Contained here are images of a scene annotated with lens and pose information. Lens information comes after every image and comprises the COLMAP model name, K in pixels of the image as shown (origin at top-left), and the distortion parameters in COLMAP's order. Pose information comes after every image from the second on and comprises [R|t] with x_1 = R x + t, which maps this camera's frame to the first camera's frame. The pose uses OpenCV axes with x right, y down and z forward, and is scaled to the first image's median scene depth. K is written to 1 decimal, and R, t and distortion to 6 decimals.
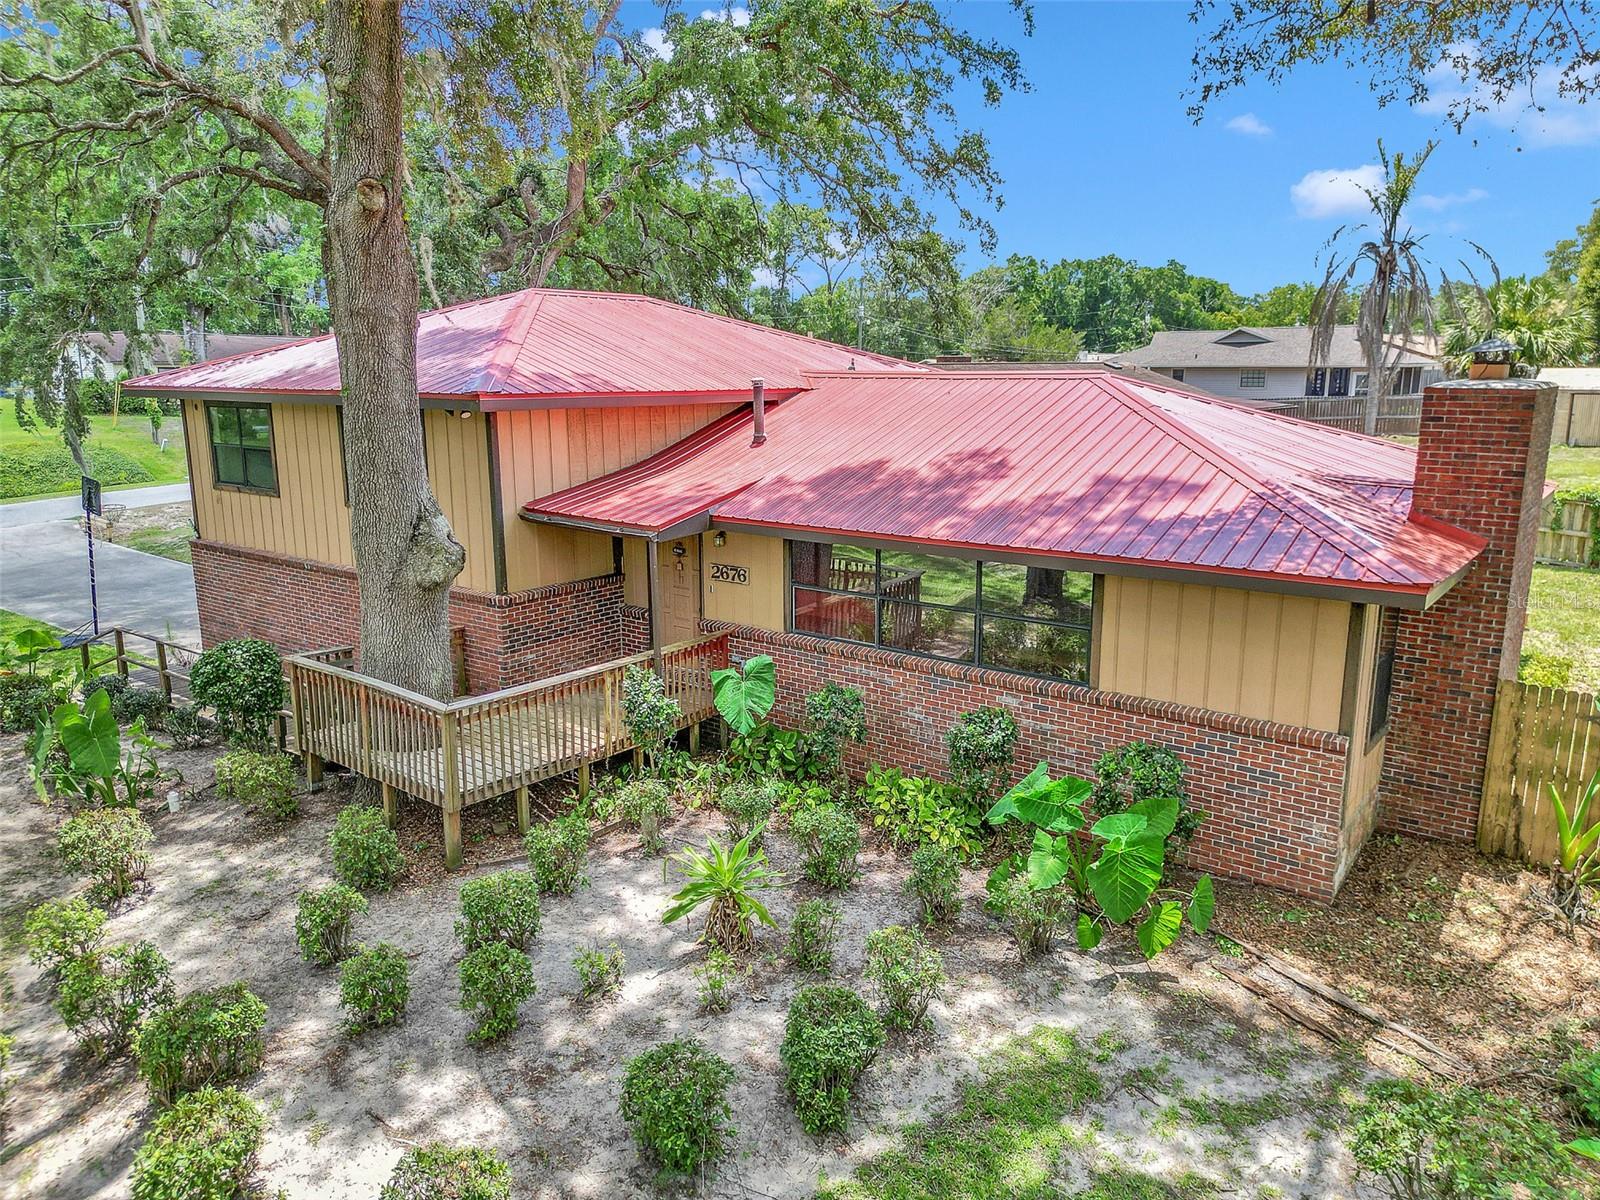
lens RADIAL K [[1127.0, 0, 800.0], [0, 1127.0, 600.0], [0, 0, 1]] dist [0.040339, -0.028267]
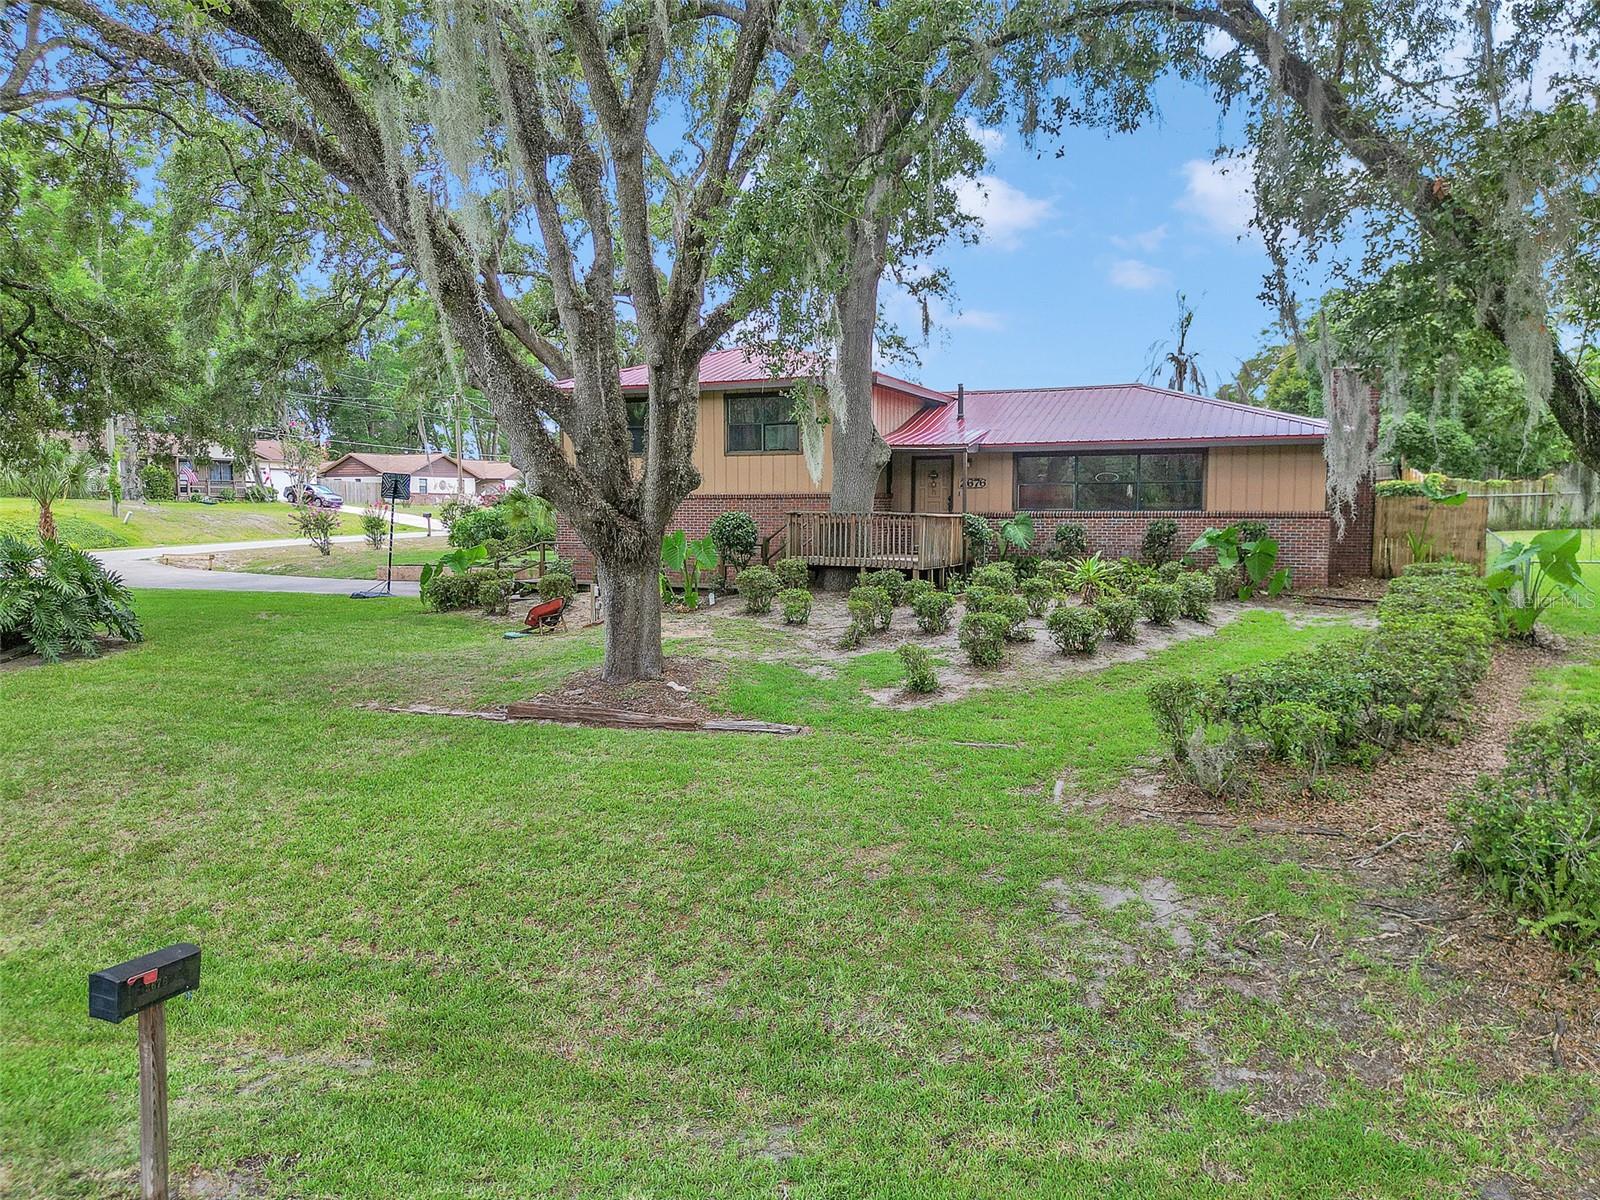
lens RADIAL K [[1133.6, 0, 800.0], [0, 1133.6, 600.0], [0, 0, 1]] dist [0.079831, -0.083547]
pose [[0.967737, -0.019053, 0.251240, -0.827679], [0.050467, 0.991587, -0.119195, 0.382058], [-0.246856, 0.128029, 0.960558, -0.678097]]
